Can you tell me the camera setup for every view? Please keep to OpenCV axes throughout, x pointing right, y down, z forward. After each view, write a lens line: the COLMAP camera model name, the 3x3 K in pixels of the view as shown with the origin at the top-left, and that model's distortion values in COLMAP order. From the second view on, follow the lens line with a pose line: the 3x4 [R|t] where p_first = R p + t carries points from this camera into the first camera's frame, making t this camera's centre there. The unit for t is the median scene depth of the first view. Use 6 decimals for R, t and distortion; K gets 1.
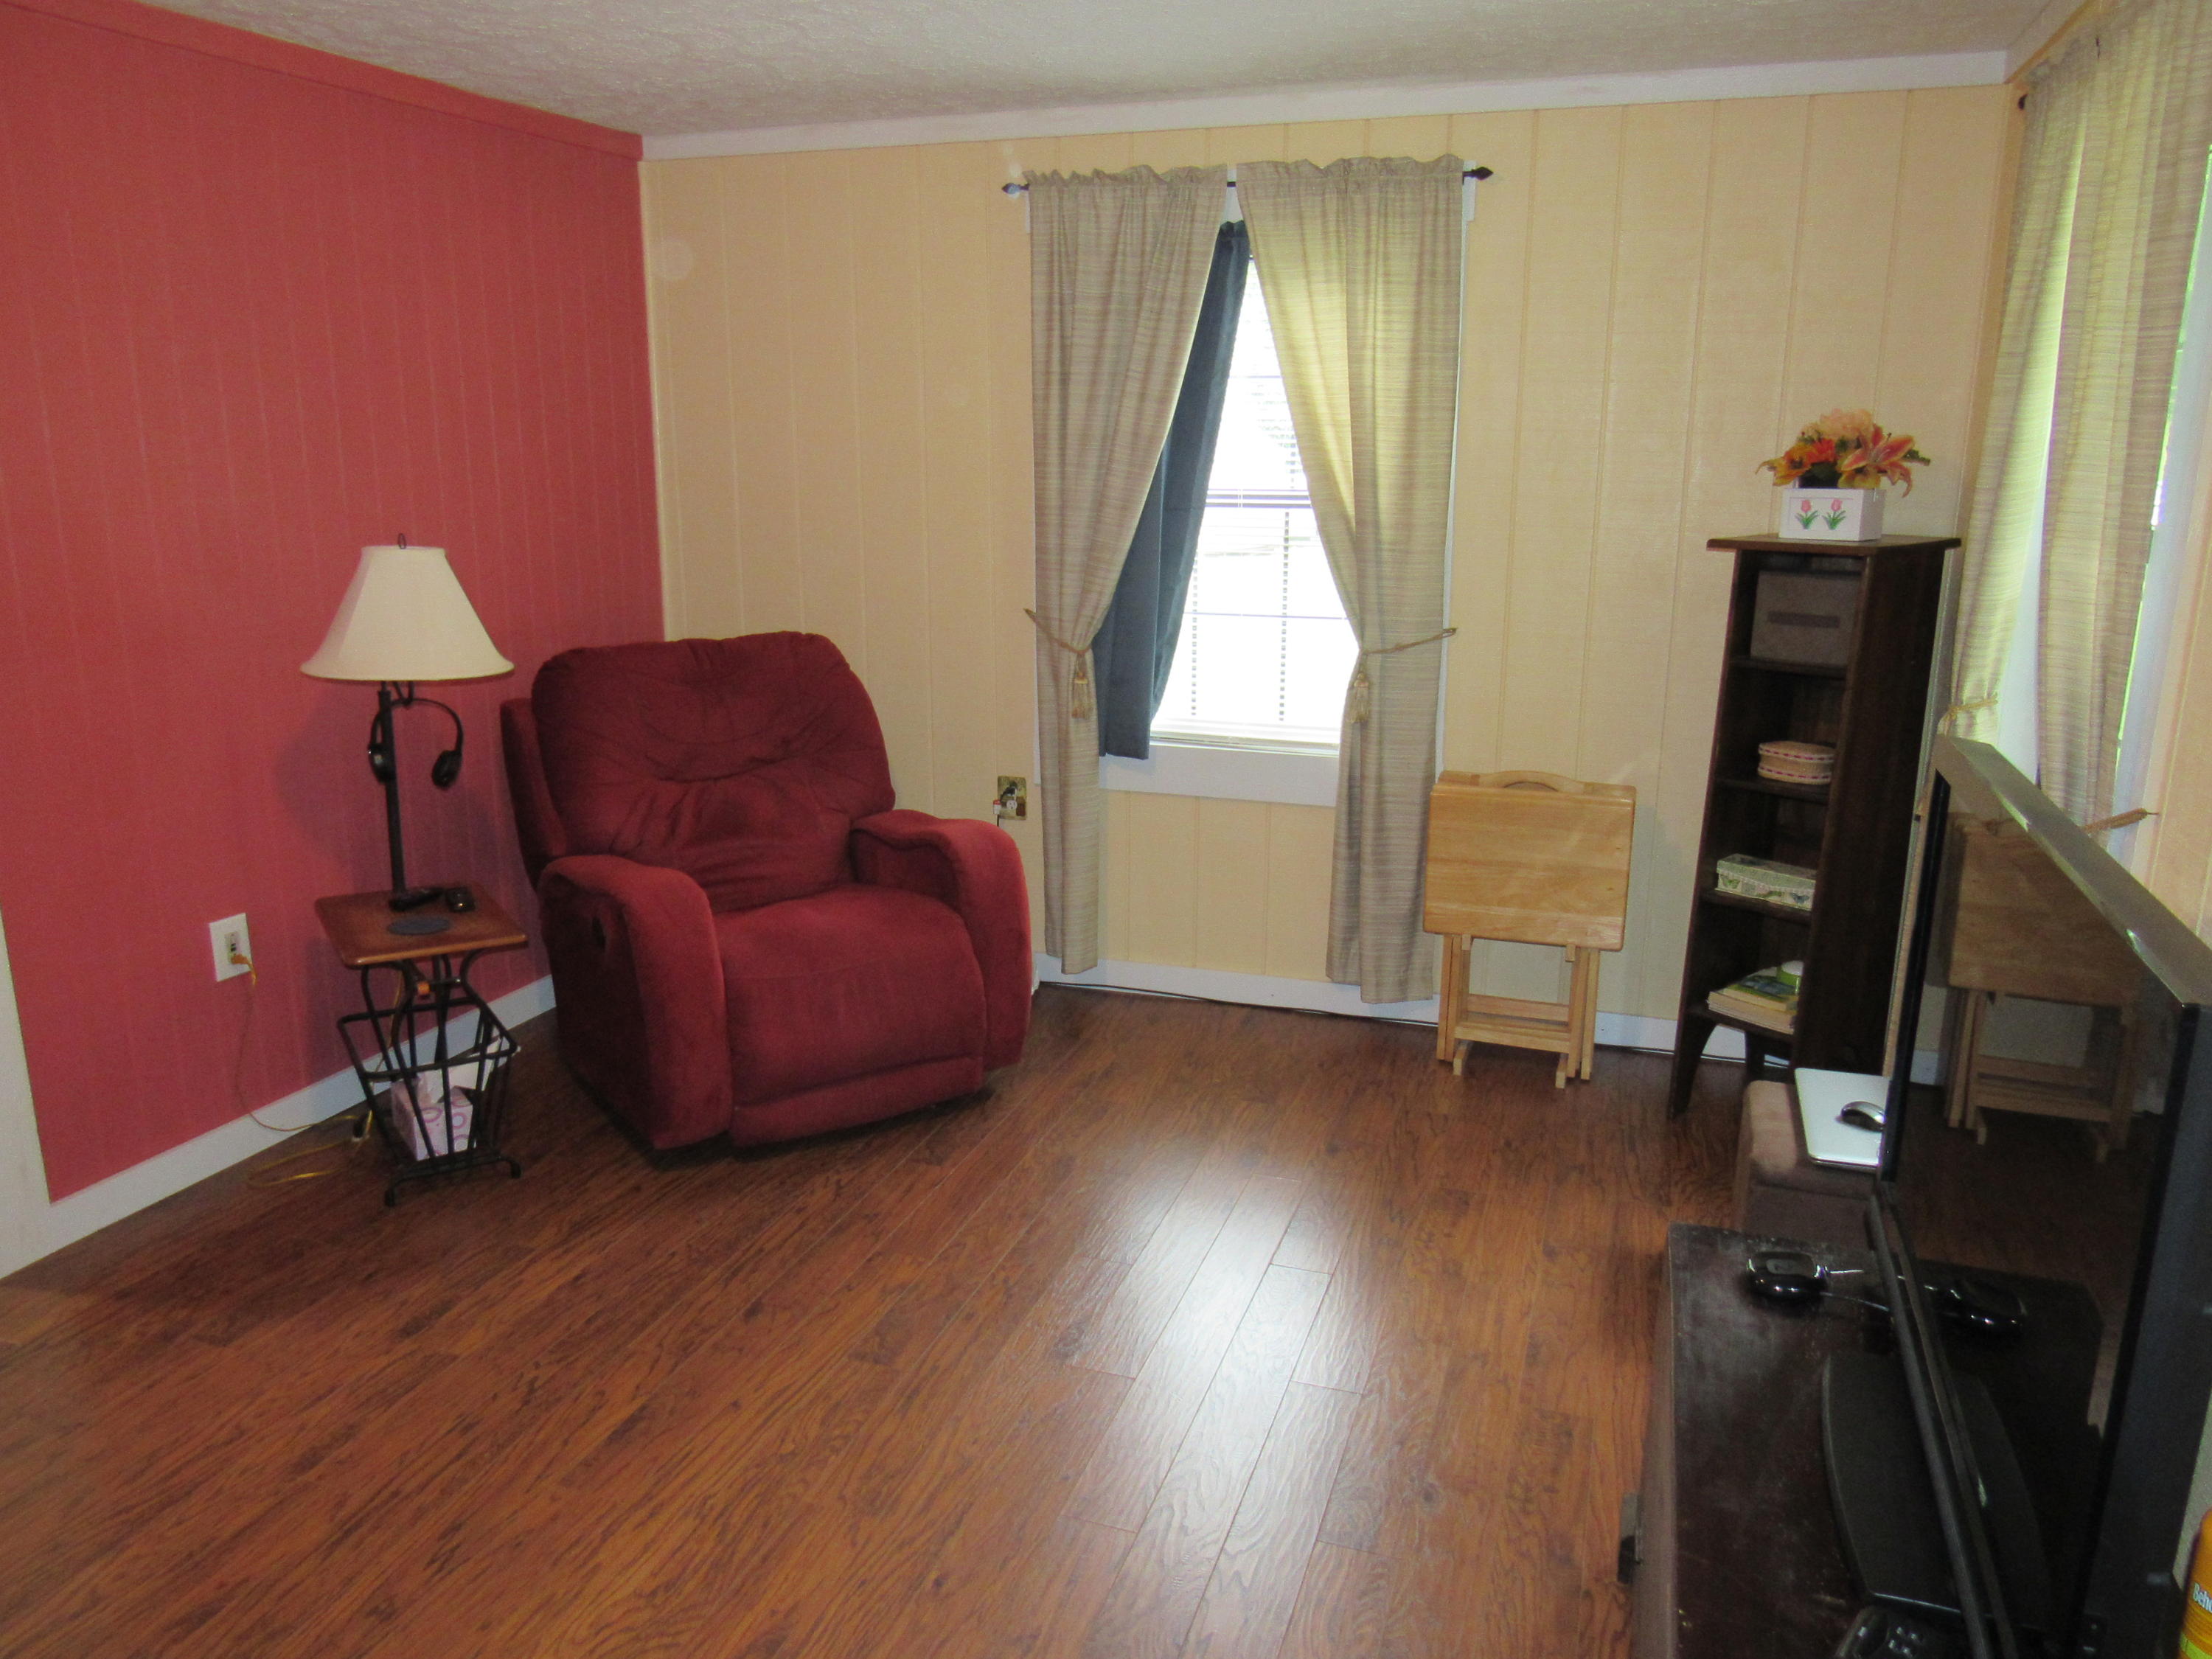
lens RADIAL K [[1563.2, 0, 1094.7], [0, 1563.2, 830.1], [0, 0, 1]] dist [-0.034712, 0.007297]
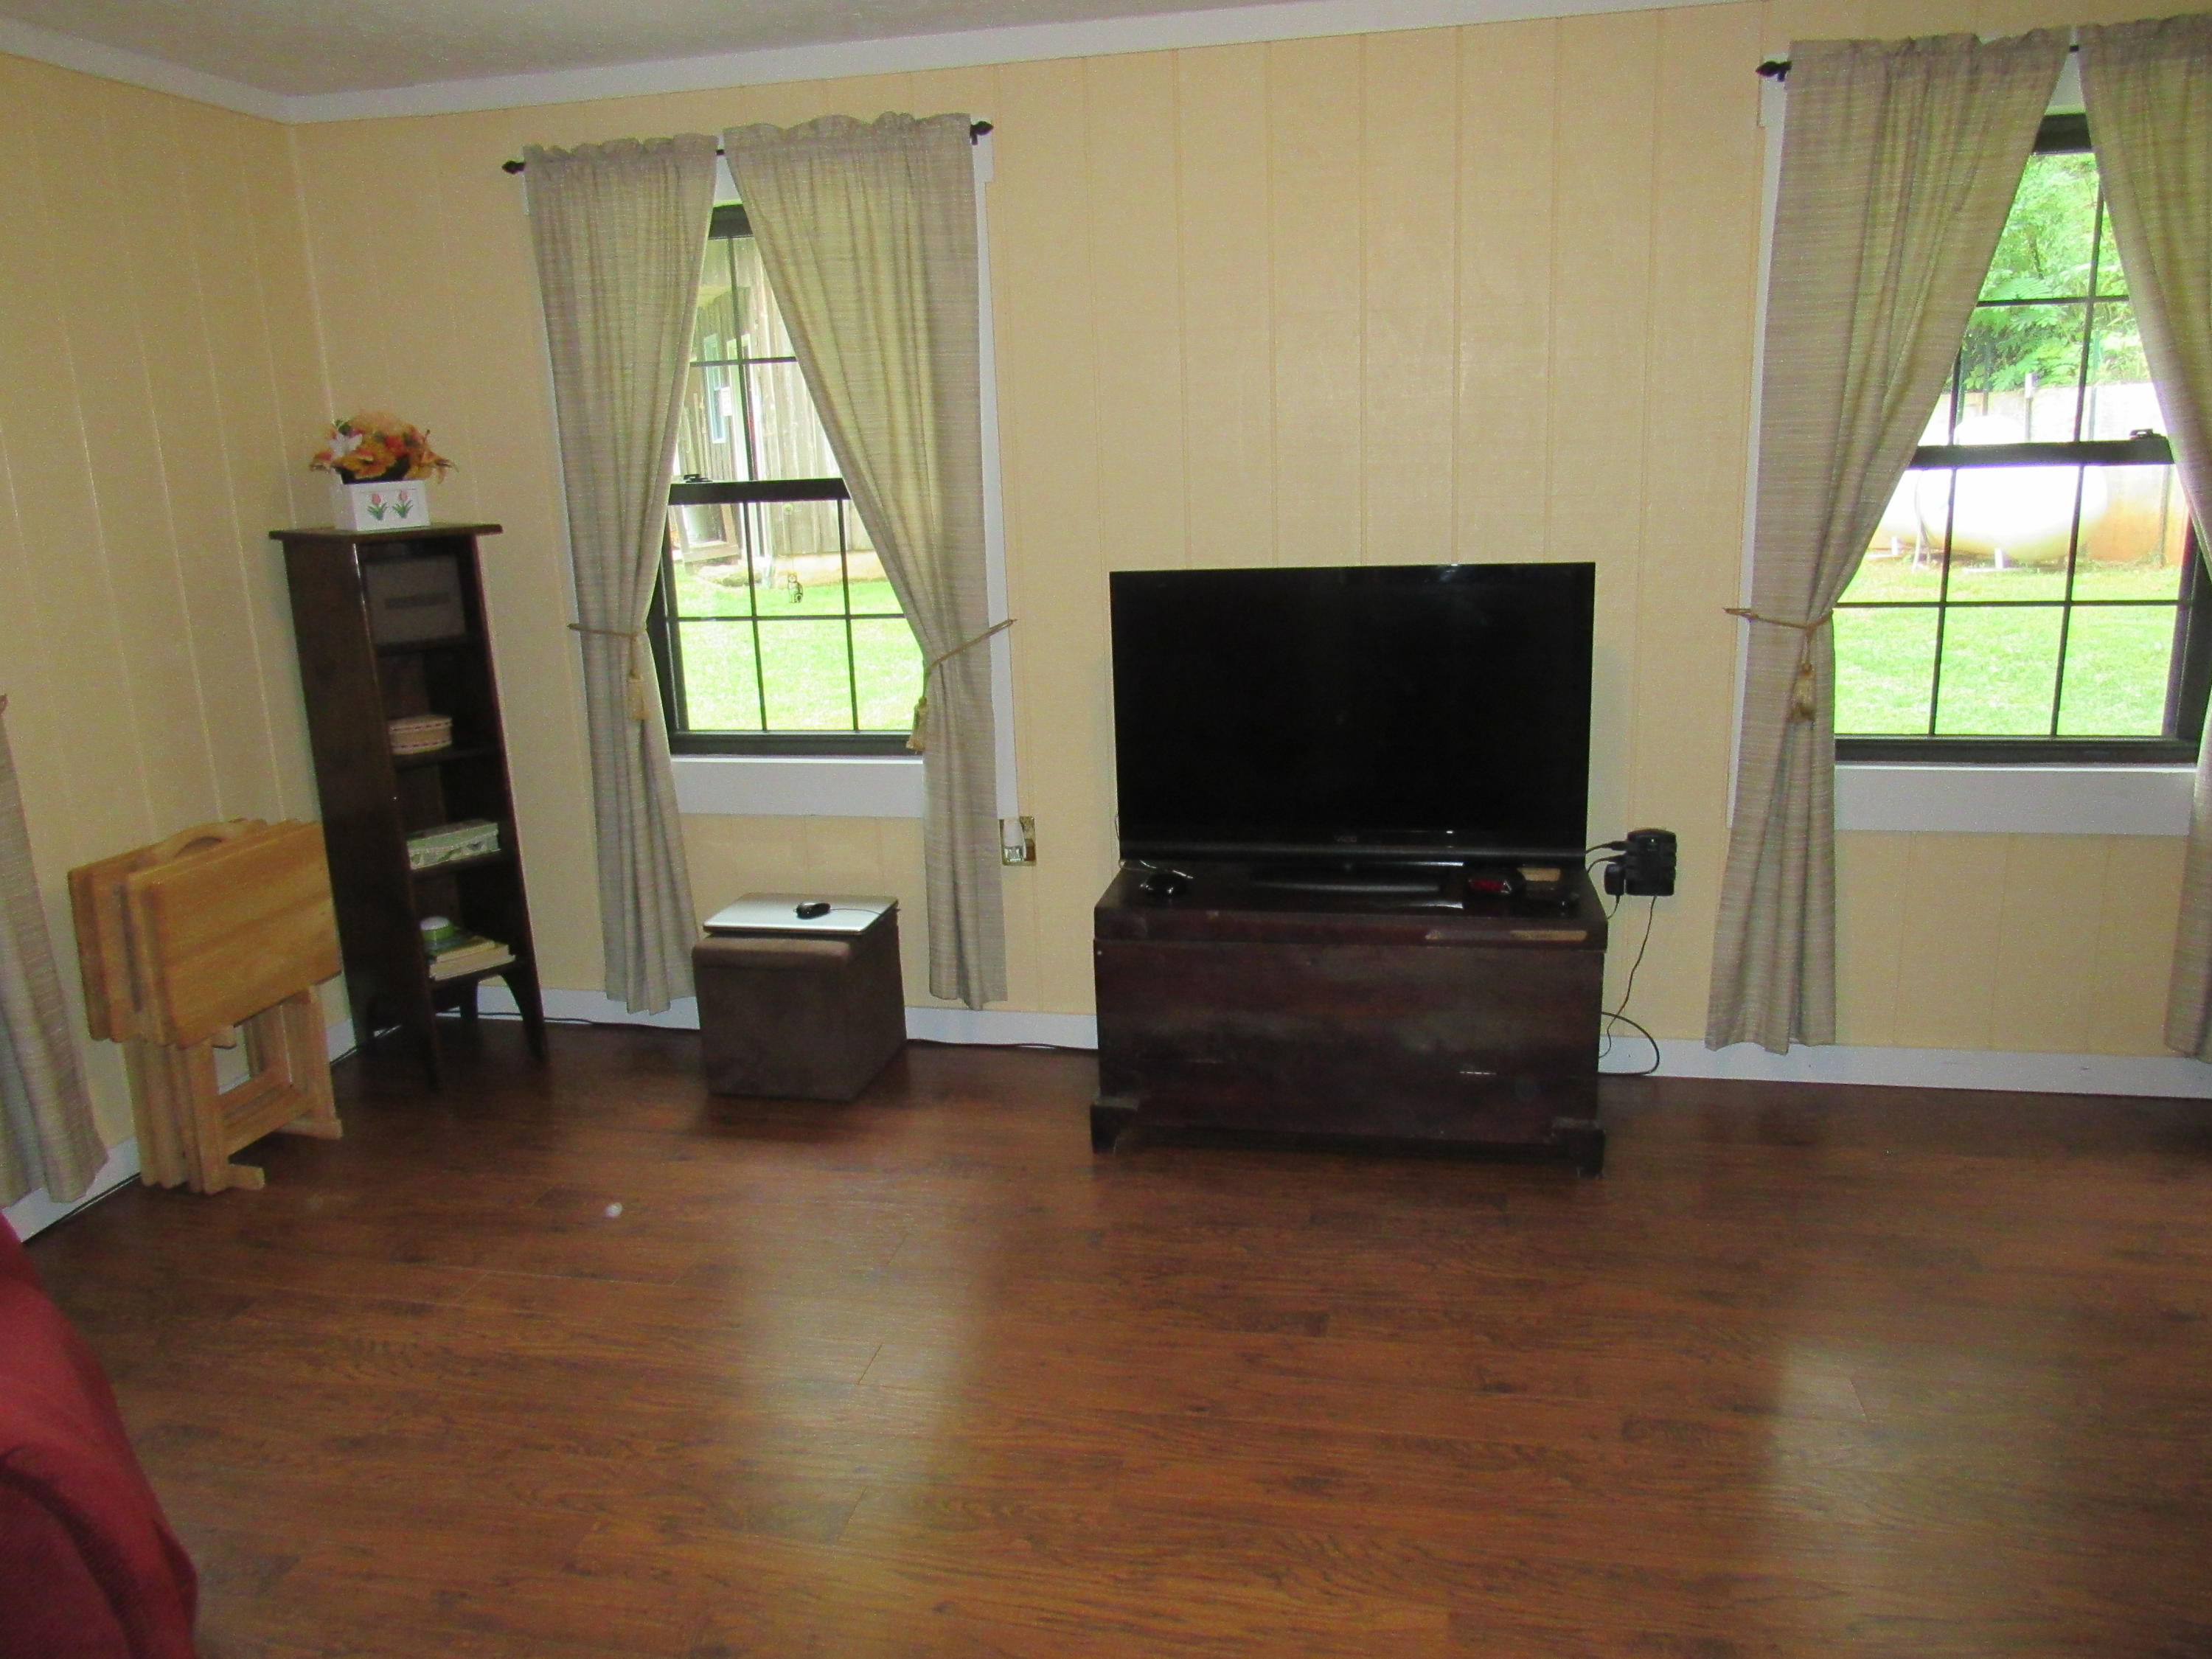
lens RADIAL K [[1563.2, 0, 1115.4], [0, 1563.2, 860.2], [0, 0, 1]] dist [-0.034712, 0.007297]
pose [[-0.132957, -0.246646, 0.959942, -0.823118], [0.260966, 0.925652, 0.273981, -0.160841], [-0.956148, 0.286940, -0.058705, 0.767520]]
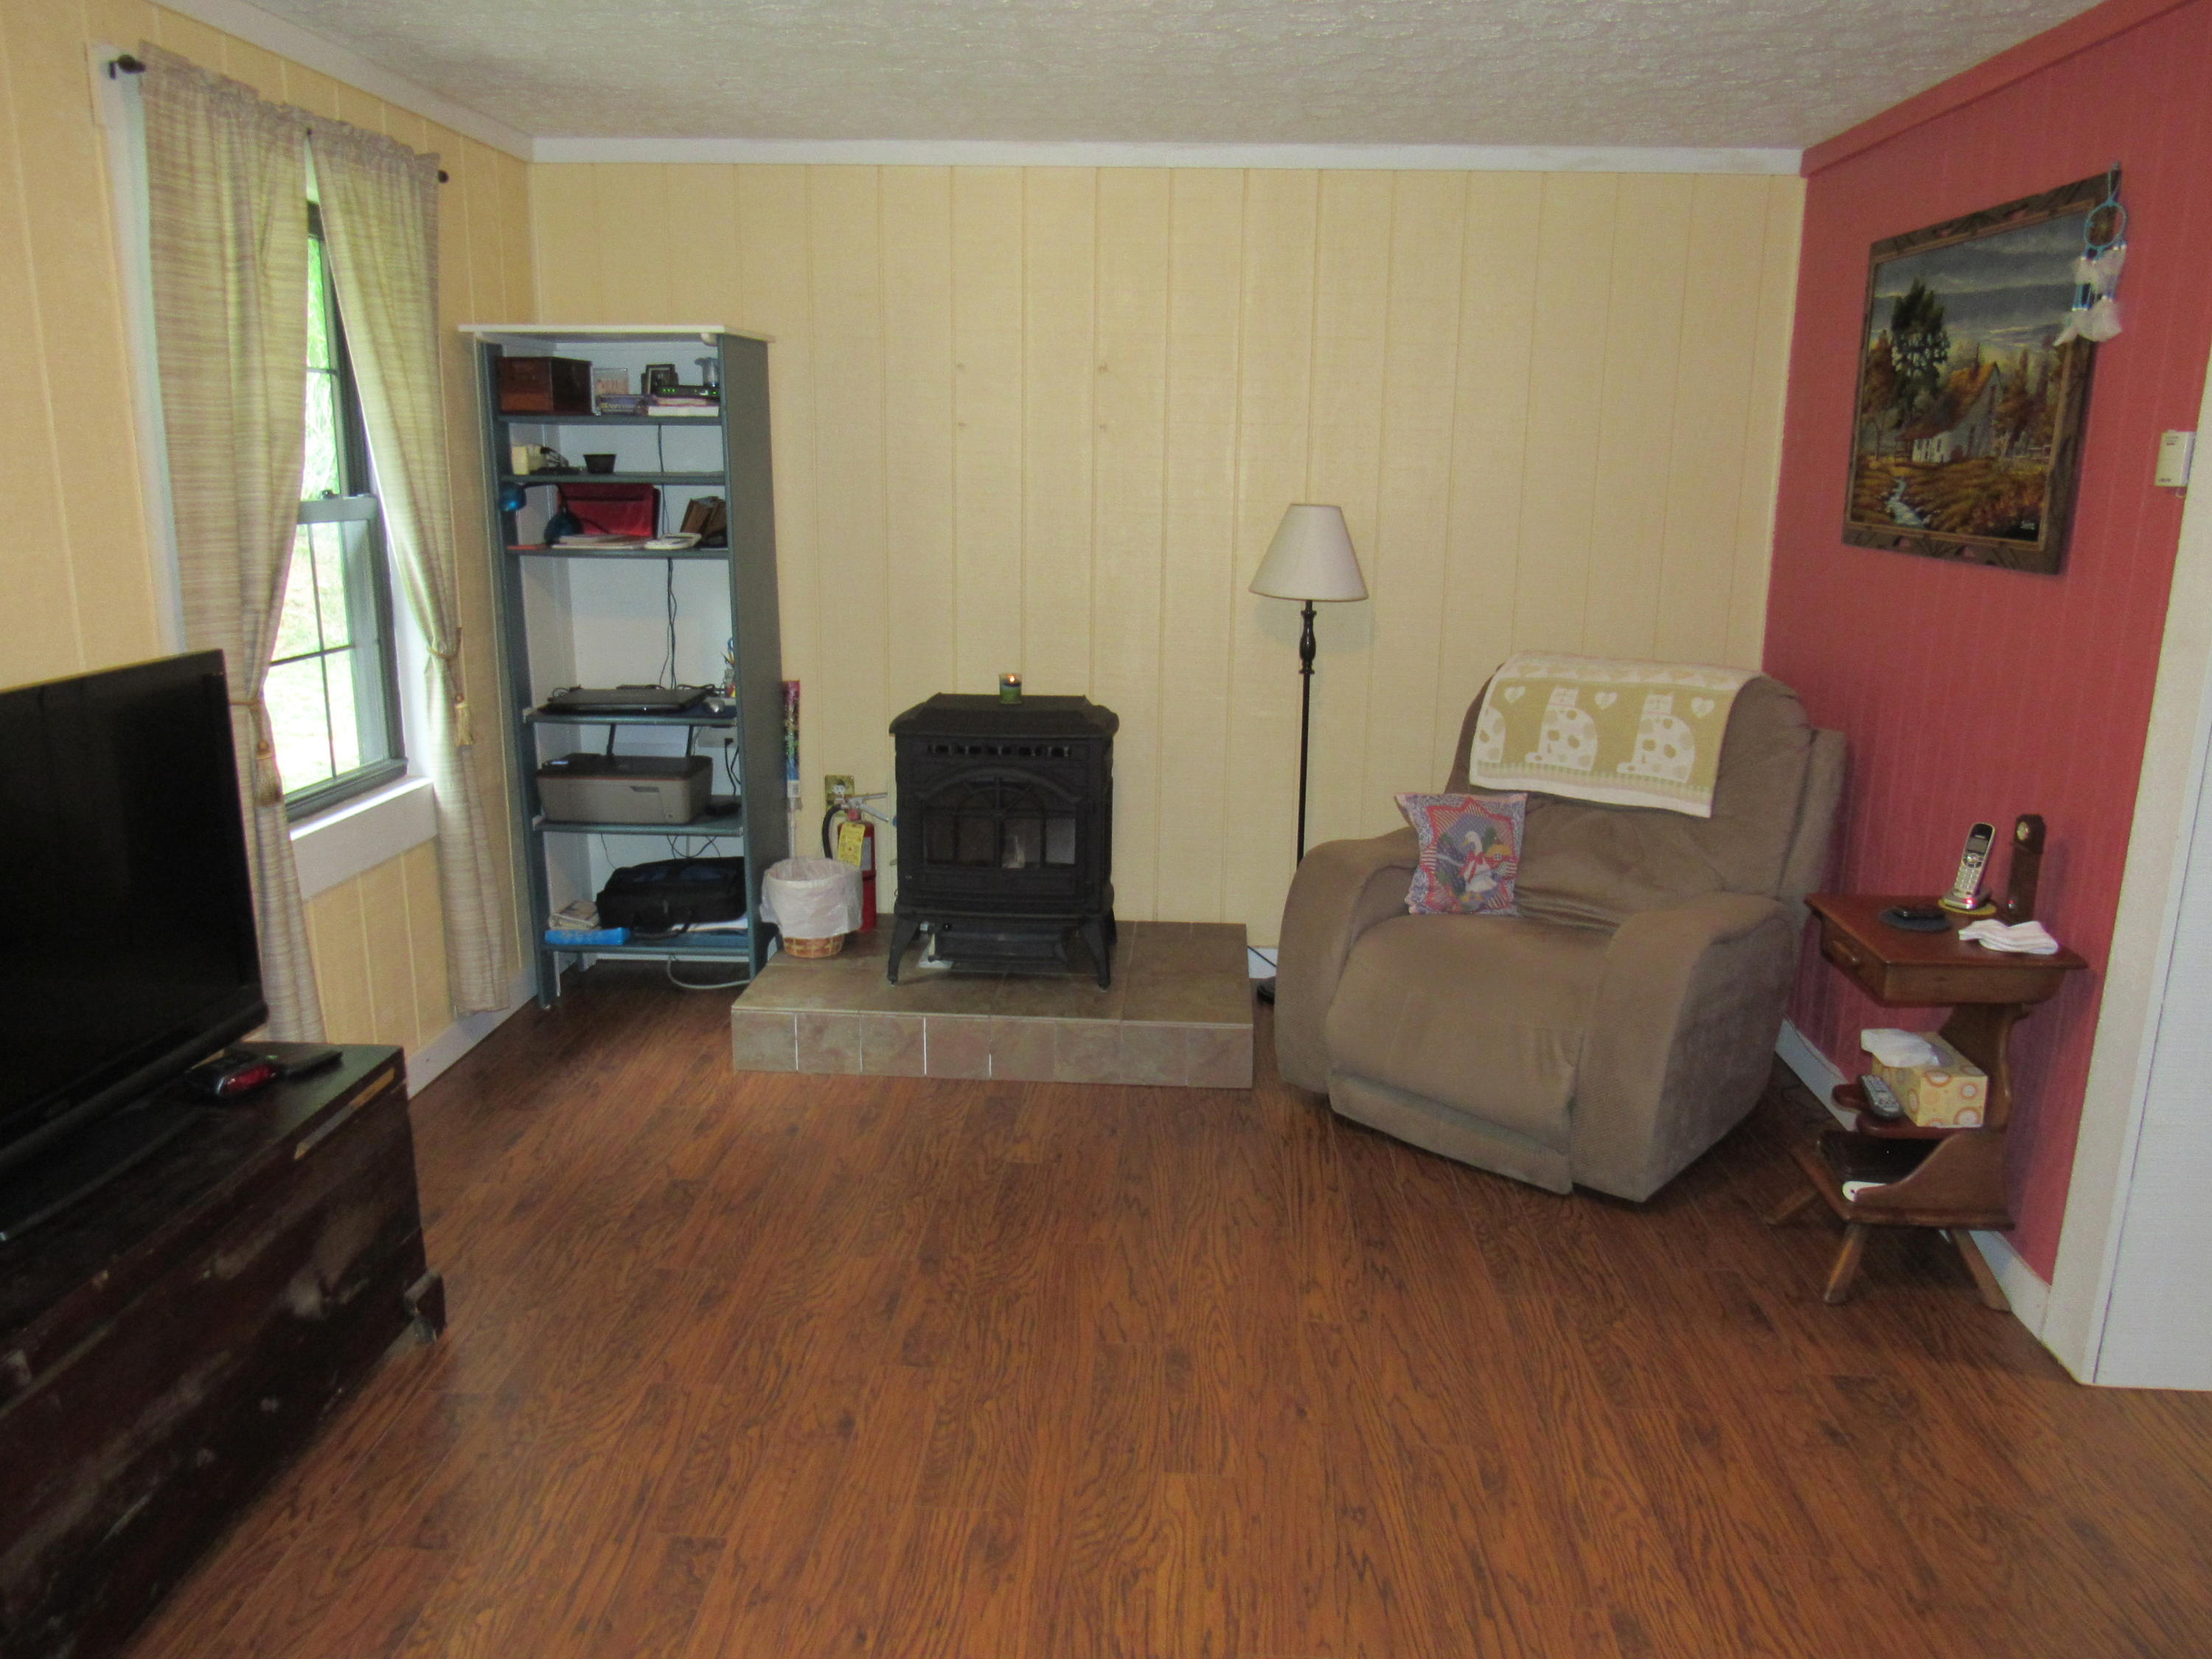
lens RADIAL K [[1563.2, 0, 1111.2], [0, 1563.2, 831.6], [0, 0, 1]] dist [-0.034712, 0.007297]
pose [[-0.960870, 0.043790, -0.273516, -0.006892], [-0.084830, 0.893463, 0.441053, -0.301786], [0.263690, 0.446997, -0.854787, 1.243924]]
